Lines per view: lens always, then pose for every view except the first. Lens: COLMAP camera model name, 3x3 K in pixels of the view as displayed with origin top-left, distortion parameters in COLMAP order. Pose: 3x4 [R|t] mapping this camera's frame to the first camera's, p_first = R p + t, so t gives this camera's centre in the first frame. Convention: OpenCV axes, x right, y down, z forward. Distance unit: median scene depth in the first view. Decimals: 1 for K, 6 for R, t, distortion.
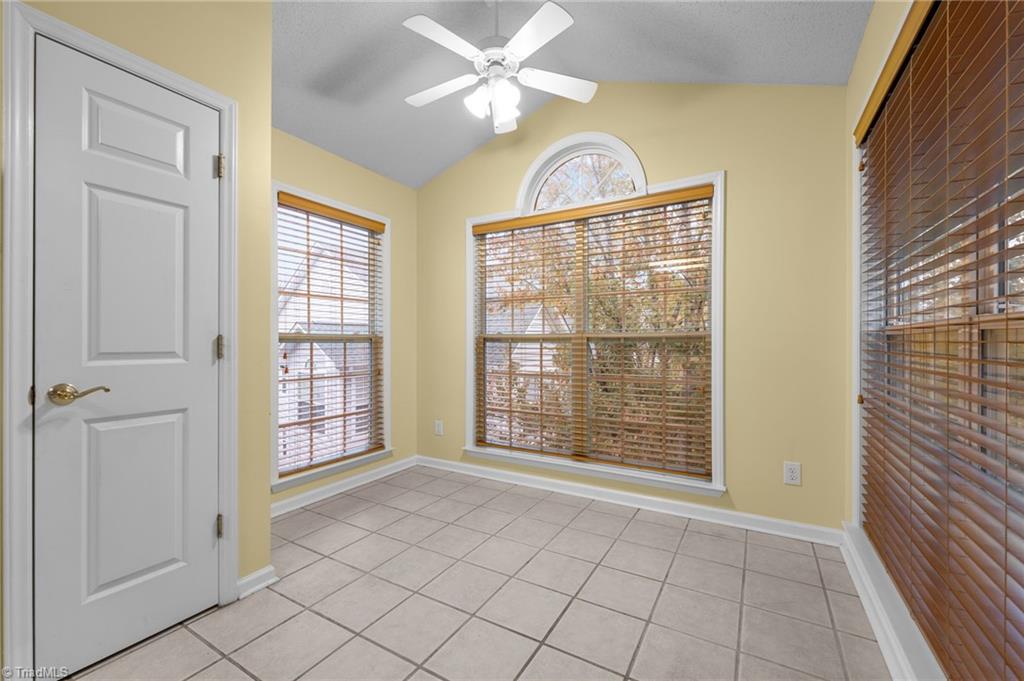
lens RADIAL K [[419.6, 0, 506.4], [0, 419.6, 348.2], [0, 0, 1]] dist [0.001641, -0.001833]
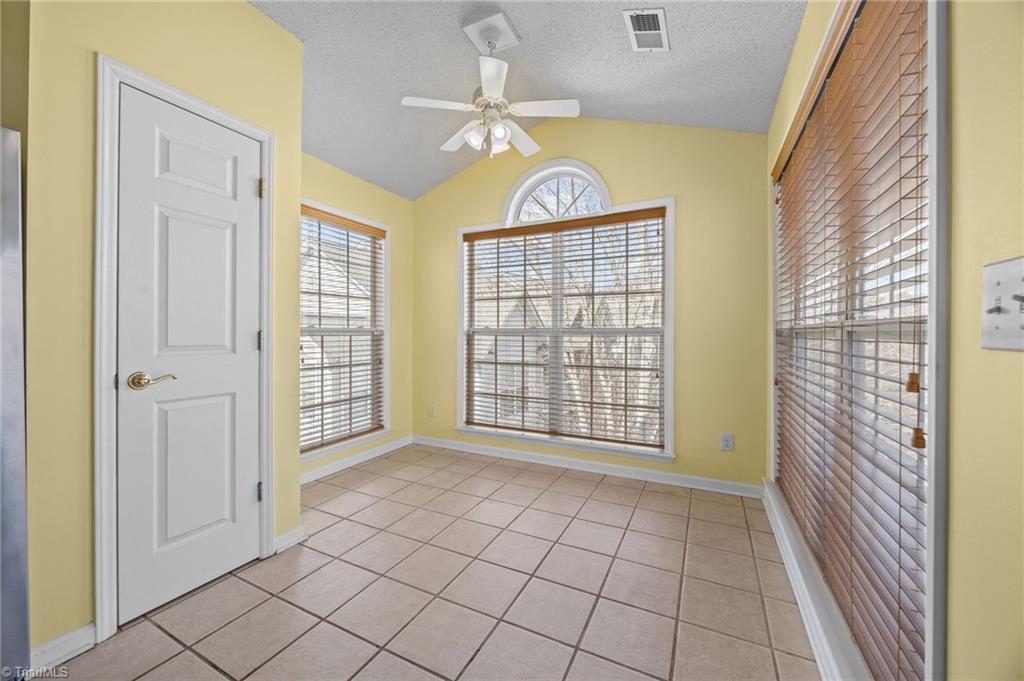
lens RADIAL K [[392.6, 0, 507.1], [0, 392.6, 339.2], [0, 0, 1]] dist [-0.000688, -0.000484]
pose [[0.997620, 0.001011, 0.068943, -0.054286], [-0.001221, 0.999995, 0.002994, -0.009438], [-0.068940, -0.003071, 0.997616, -0.127620]]
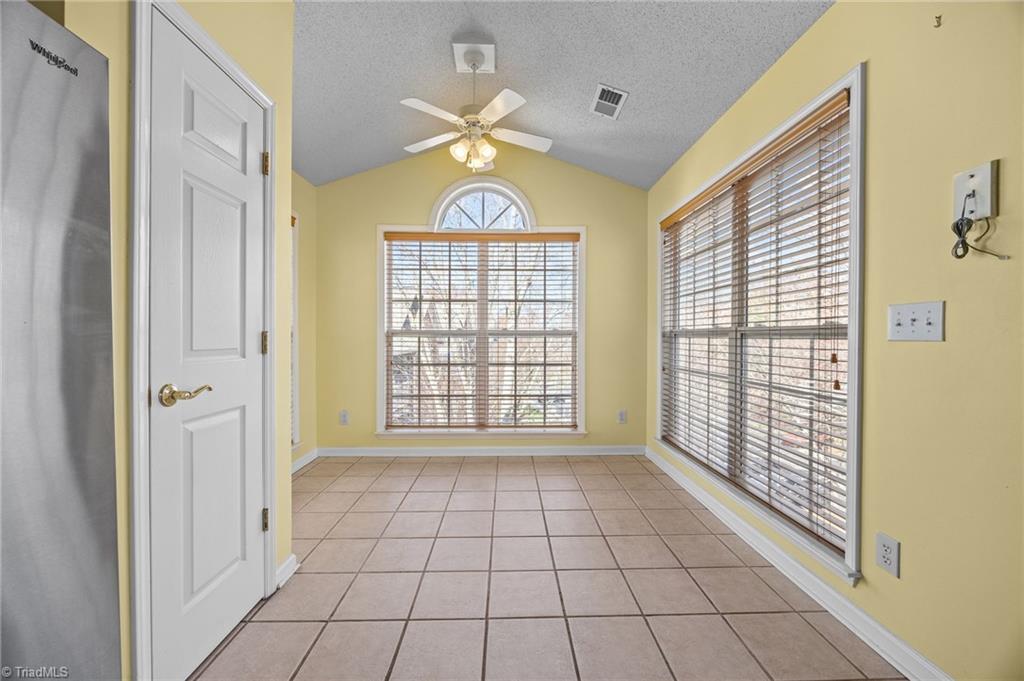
lens RADIAL K [[392.6, 0, 511.2], [0, 392.6, 344.5], [0, 0, 1]] dist [-0.000688, -0.000484]
pose [[0.848518, -0.010034, 0.529072, -0.571711], [0.004103, 0.999915, 0.012384, -0.007194], [-0.529151, -0.008337, 0.848487, -0.095411]]
